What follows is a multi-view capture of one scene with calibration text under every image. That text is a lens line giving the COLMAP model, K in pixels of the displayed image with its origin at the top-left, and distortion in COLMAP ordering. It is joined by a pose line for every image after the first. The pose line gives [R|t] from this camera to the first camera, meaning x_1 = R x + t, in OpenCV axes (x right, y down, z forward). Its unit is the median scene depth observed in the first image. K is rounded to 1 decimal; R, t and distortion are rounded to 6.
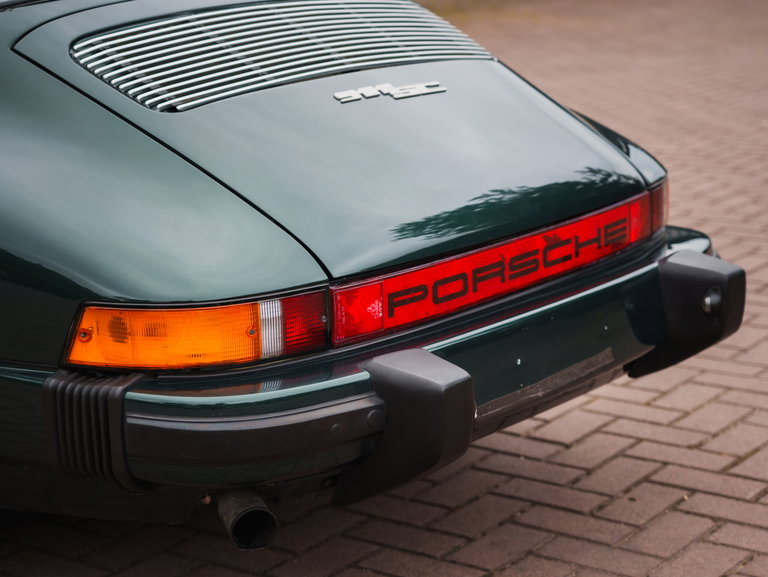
lens RADIAL K [[1757.6, 0, 384.5], [0, 1757.6, 289.0], [0, 0, 1]] dist [0.050628, 0.000000]
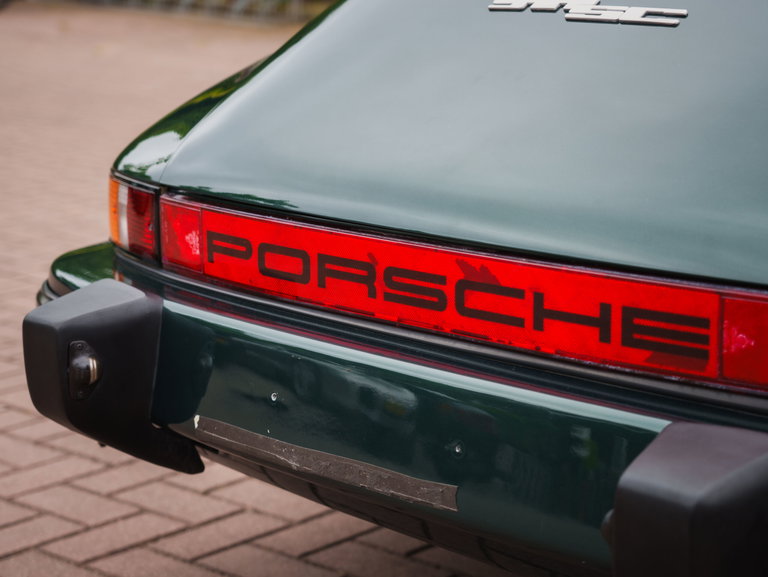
lens RADIAL K [[1757.6, 0, 384.5], [0, 1757.6, 287.6], [0, 0, 1]] dist [0.050628, 0.000000]
pose [[-0.131831, 0.222501, -0.965978, 0.708865], [-0.212282, 0.945539, 0.246764, -0.172079], [0.968275, 0.237591, -0.077418, 1.084565]]
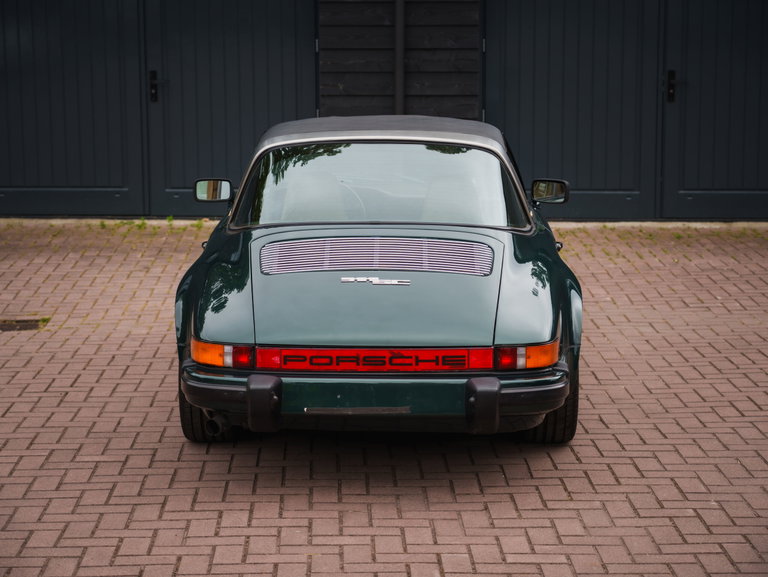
lens RADIAL K [[1611.9, 0, 383.2], [0, 1611.9, 288.6], [0, 0, 1]] dist [0.053624, 0.000000]
pose [[0.619818, 0.145314, -0.771174, 1.807023], [-0.197312, 0.979994, 0.026077, -0.174294], [0.759535, 0.135999, 0.636090, -0.386548]]
